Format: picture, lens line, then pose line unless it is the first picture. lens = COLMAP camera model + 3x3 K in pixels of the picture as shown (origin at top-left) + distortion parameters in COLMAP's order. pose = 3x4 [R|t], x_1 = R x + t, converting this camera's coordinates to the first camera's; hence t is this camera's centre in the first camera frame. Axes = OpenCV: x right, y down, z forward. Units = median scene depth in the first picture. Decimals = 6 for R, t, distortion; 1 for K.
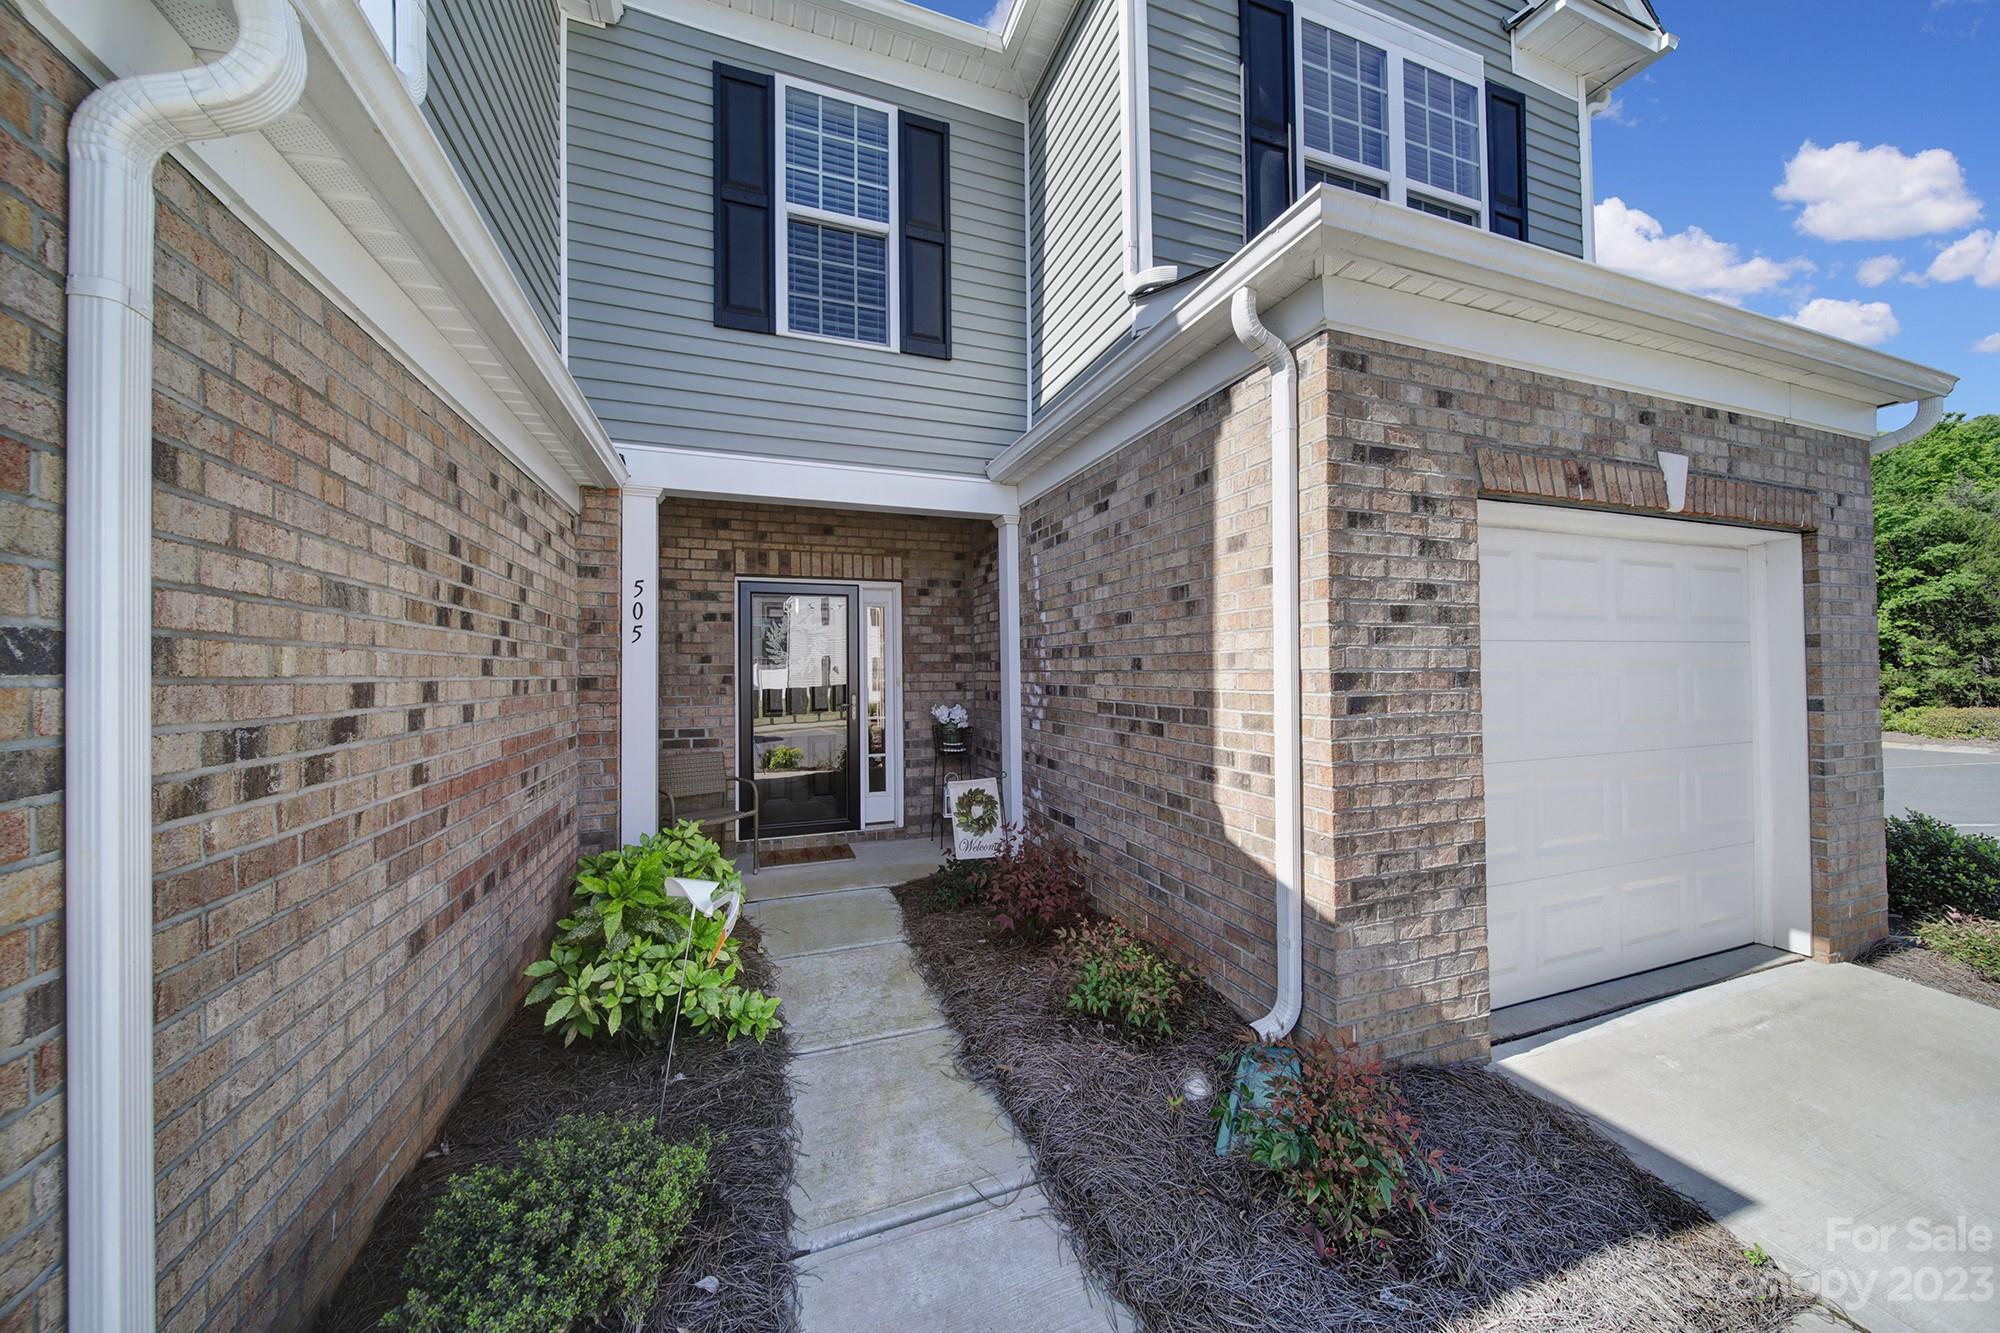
lens RADIAL K [[706.3, 0, 994.4], [0, 706.3, 651.1], [0, 0, 1]] dist [0.000007, 0.000005]
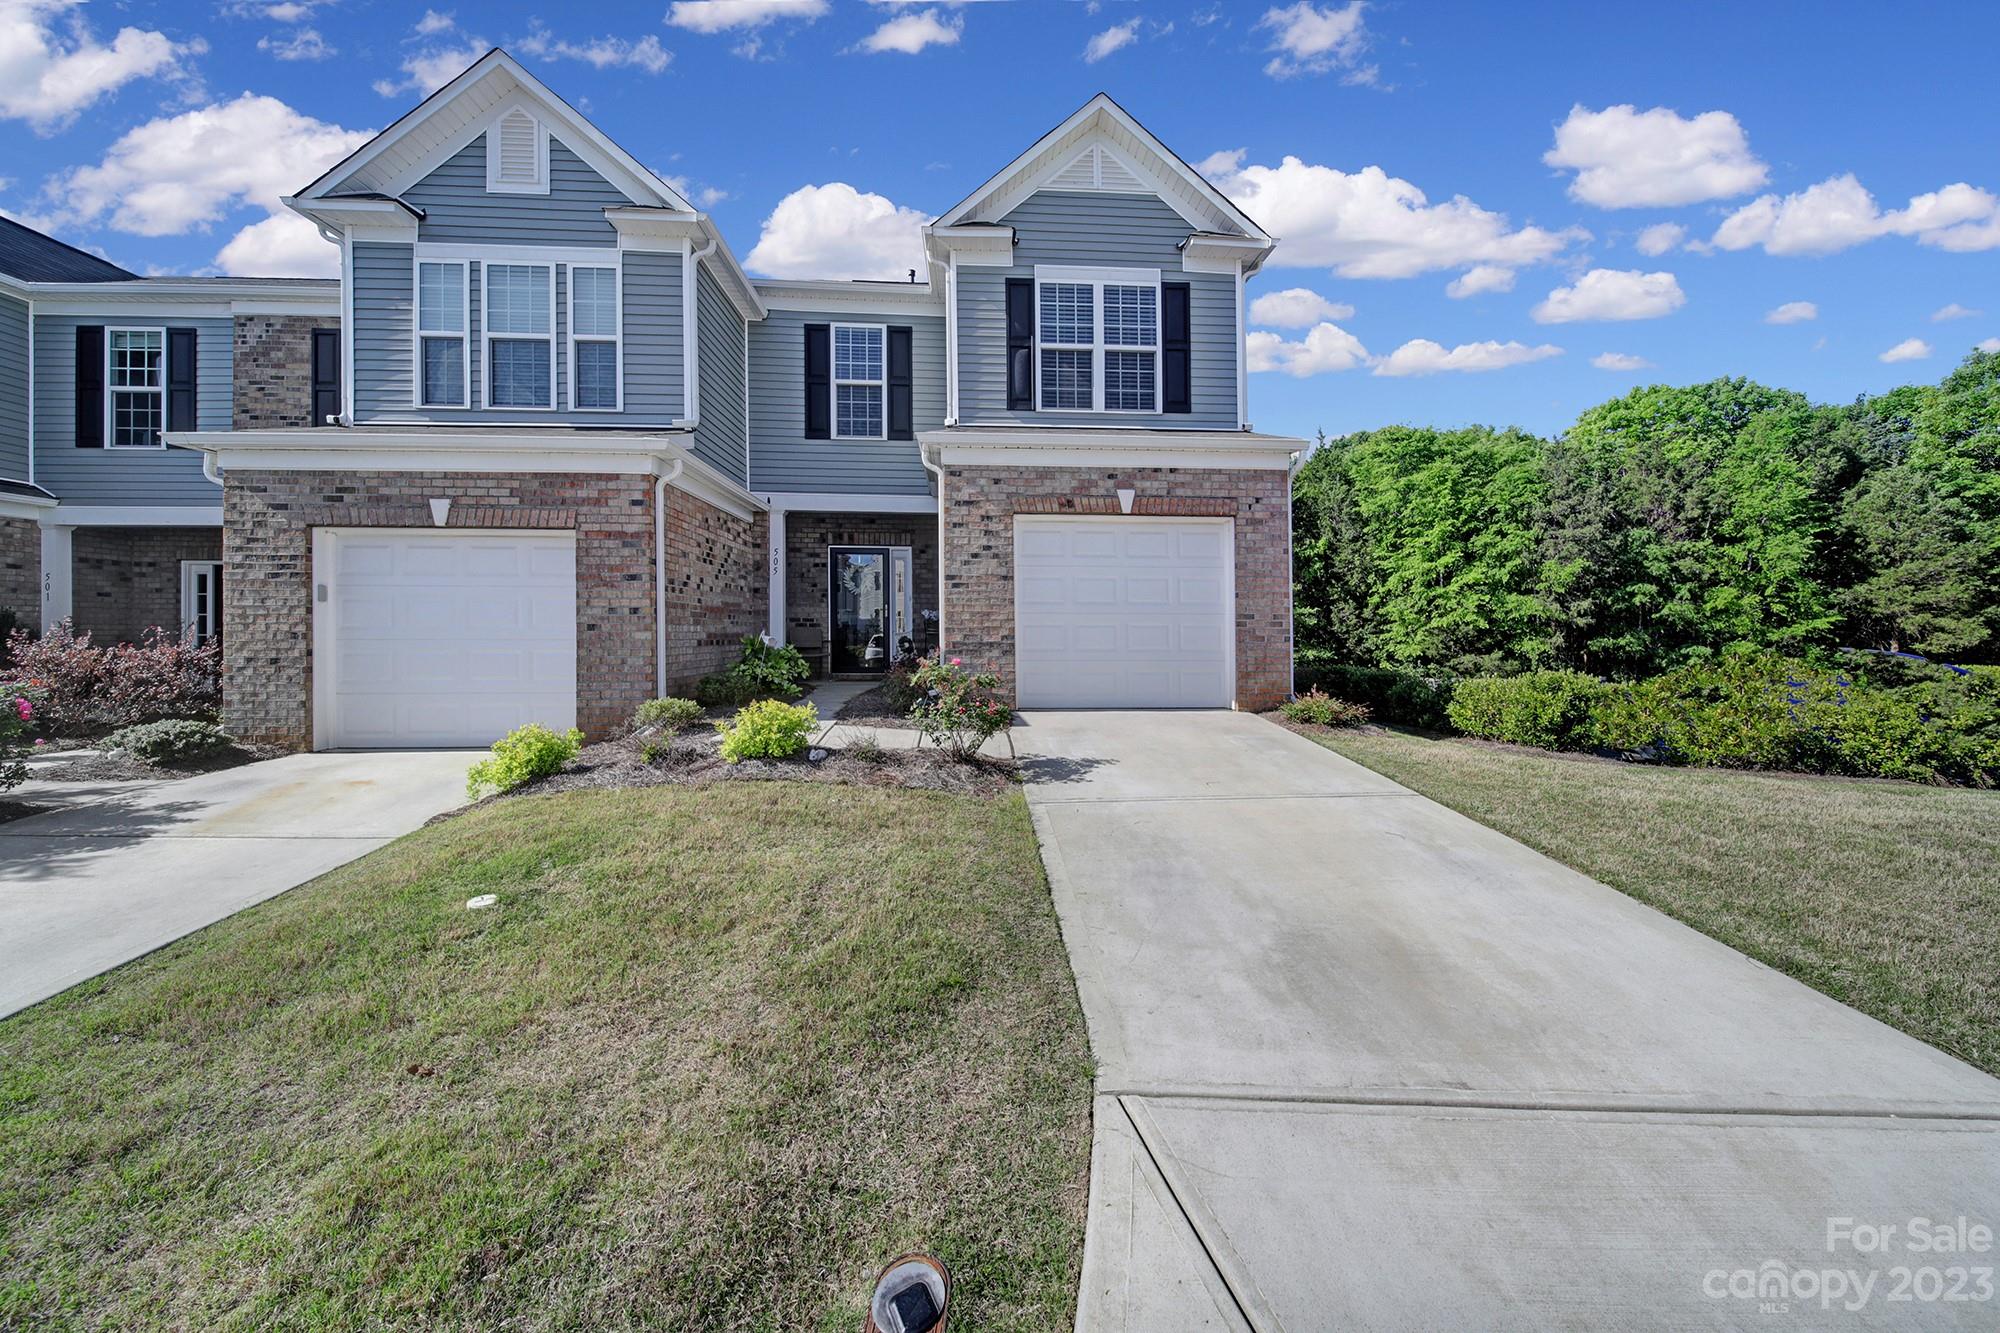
lens RADIAL K [[715.7, 0, 1010.4], [0, 715.7, 630.5], [0, 0, 1]] dist [-0.000038, 0.000014]
pose [[0.962585, 0.011072, -0.270754, 1.233271], [-0.003959, 0.999633, 0.026802, 0.145985], [0.270952, -0.024727, 0.962275, -1.512844]]
